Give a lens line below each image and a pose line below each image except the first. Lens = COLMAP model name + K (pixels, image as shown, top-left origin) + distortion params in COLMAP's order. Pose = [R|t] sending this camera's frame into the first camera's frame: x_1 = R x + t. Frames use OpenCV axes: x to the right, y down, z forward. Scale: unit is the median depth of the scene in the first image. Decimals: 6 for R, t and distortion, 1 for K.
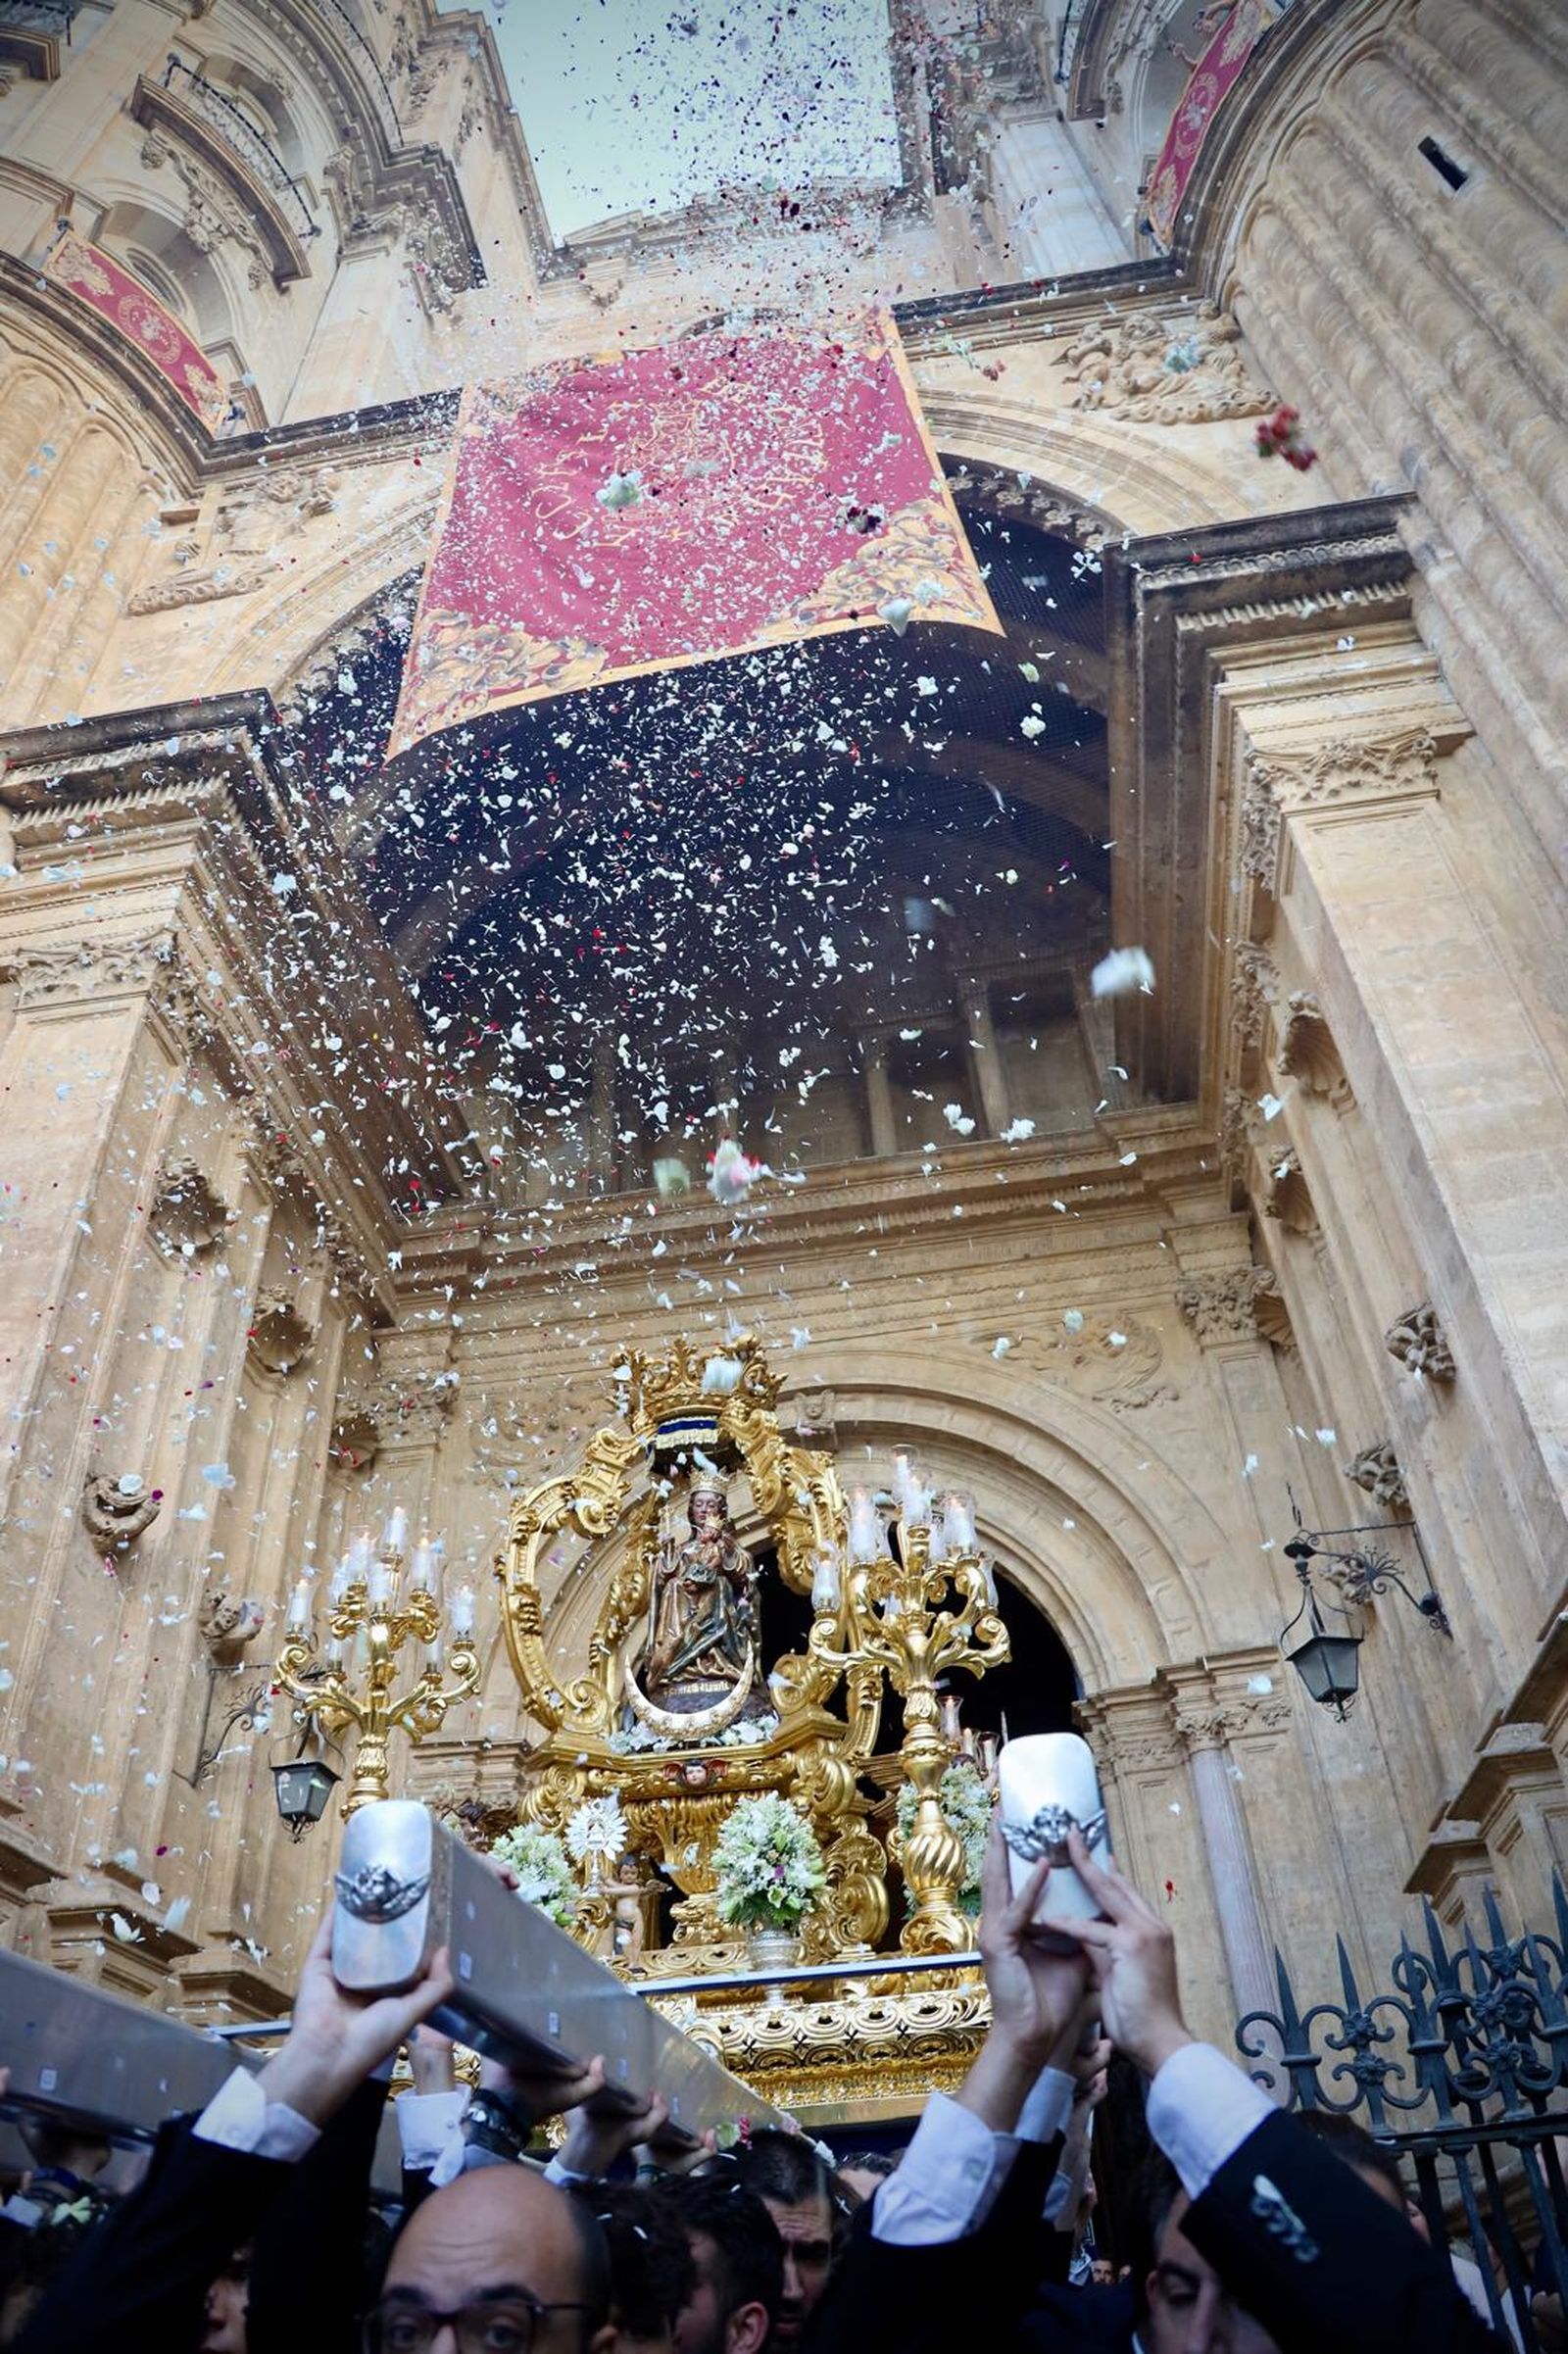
lens RADIAL K [[1584.3, 0, 801.5], [0, 1584.3, 1201.6], [0, 0, 1]] dist [-0.133131, 0.076350]
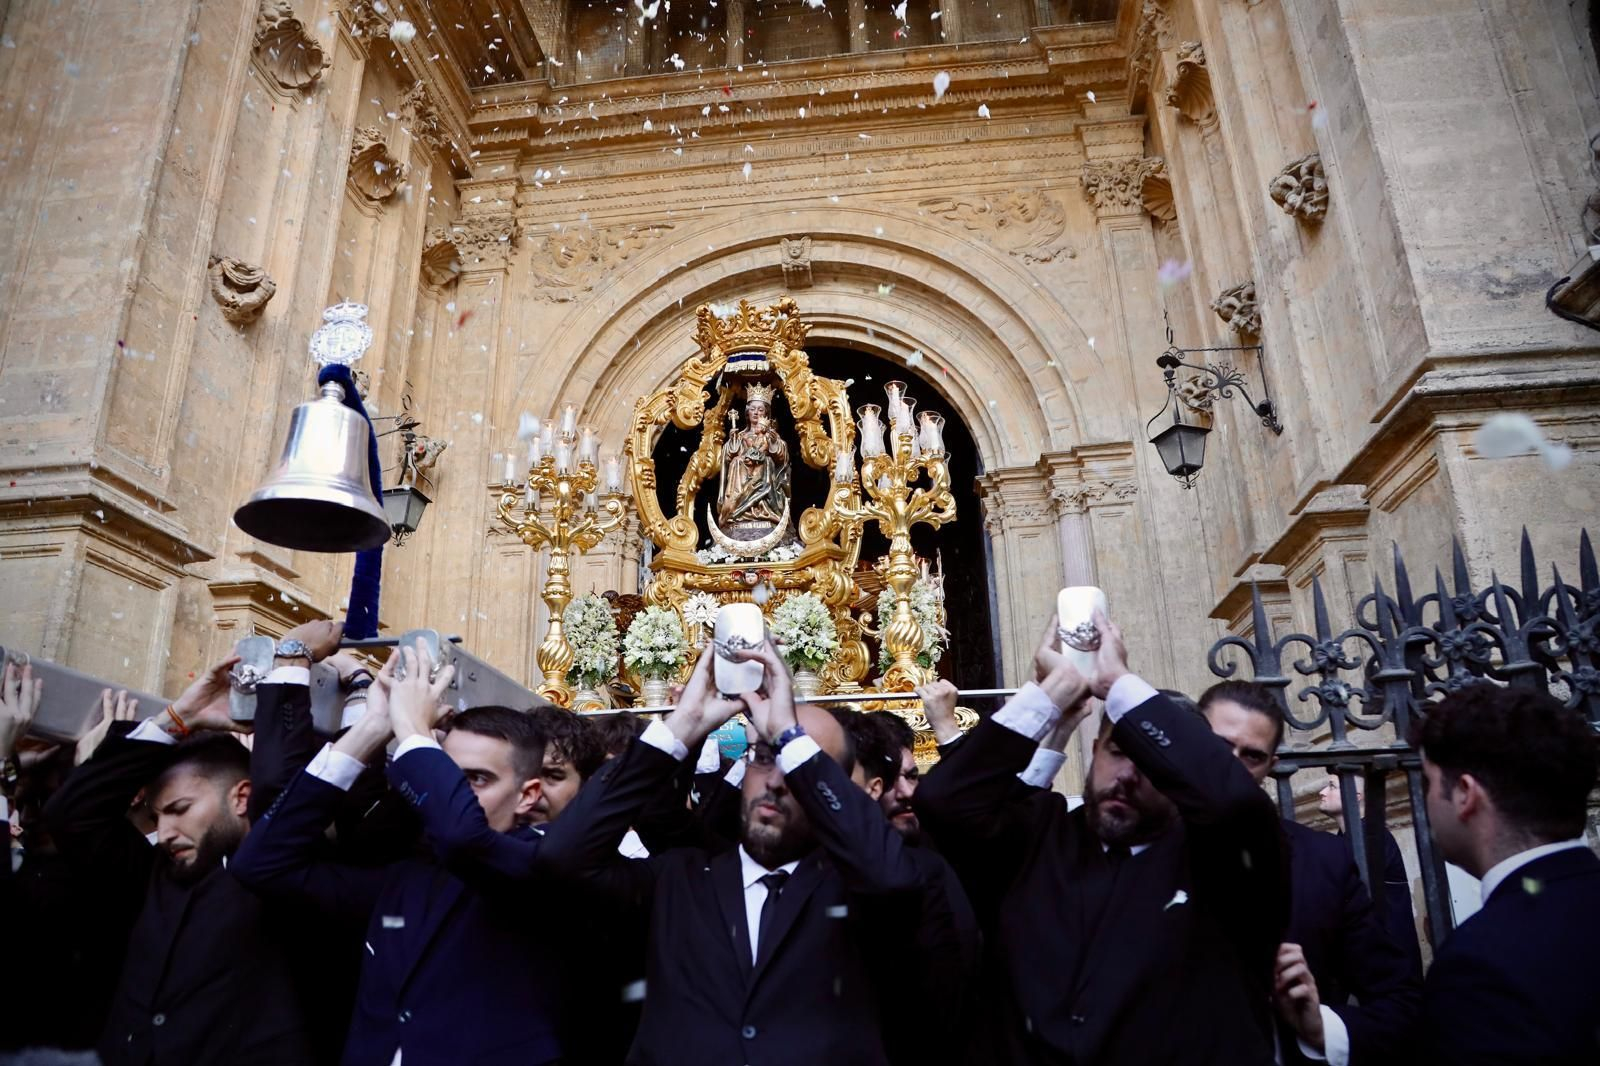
lens RADIAL K [[1076.8, 0, 790.4], [0, 1076.8, 561.9], [0, 0, 1]] dist [-0.133131, 0.076350]
pose [[0.998864, 0.042532, 0.021500, -0.004545], [-0.047379, 0.934868, 0.351821, 0.075527], [-0.005136, -0.352440, 0.935820, 0.107289]]
